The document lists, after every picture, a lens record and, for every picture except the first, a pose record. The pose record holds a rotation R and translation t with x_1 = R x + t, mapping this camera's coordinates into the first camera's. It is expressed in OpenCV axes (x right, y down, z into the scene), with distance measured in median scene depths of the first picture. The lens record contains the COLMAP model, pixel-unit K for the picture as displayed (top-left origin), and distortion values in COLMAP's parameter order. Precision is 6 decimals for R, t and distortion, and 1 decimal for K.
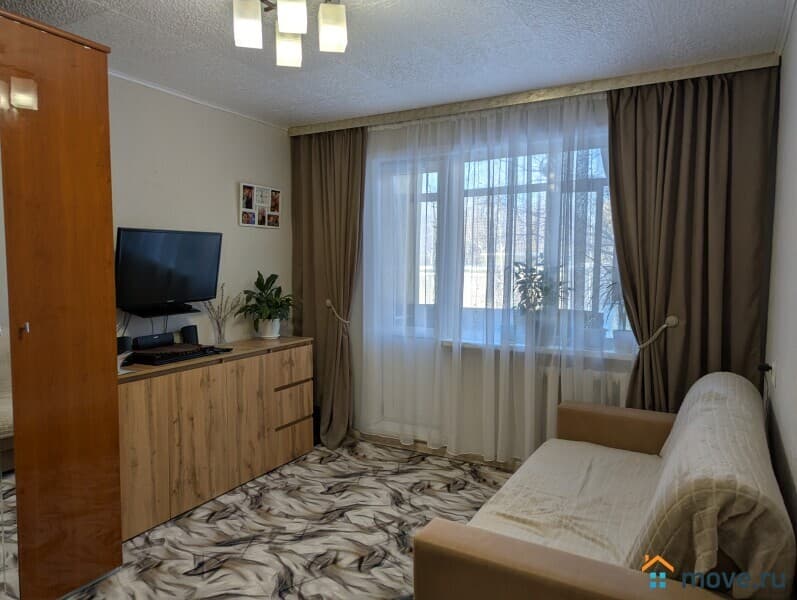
lens RADIAL K [[554.8, 0, 402.2], [0, 554.8, 304.4], [0, 0, 1]] dist [0.065784, -0.050254]
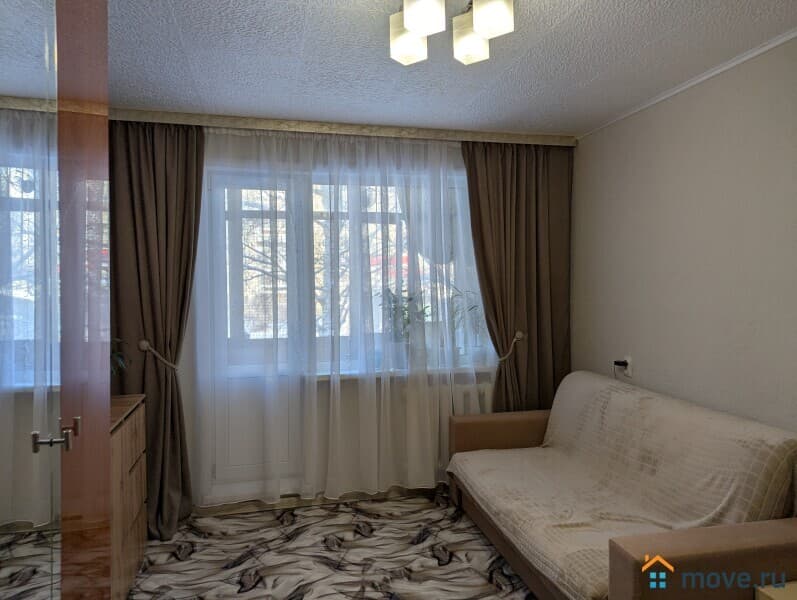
lens RADIAL K [[554.8, 0, 401.8], [0, 554.8, 297.1], [0, 0, 1]] dist [0.065784, -0.050254]
pose [[0.734907, -0.022256, 0.677803, -0.456523], [0.059939, 0.997682, -0.032229, -0.026196], [-0.675514, 0.064312, 0.734537, 0.233534]]
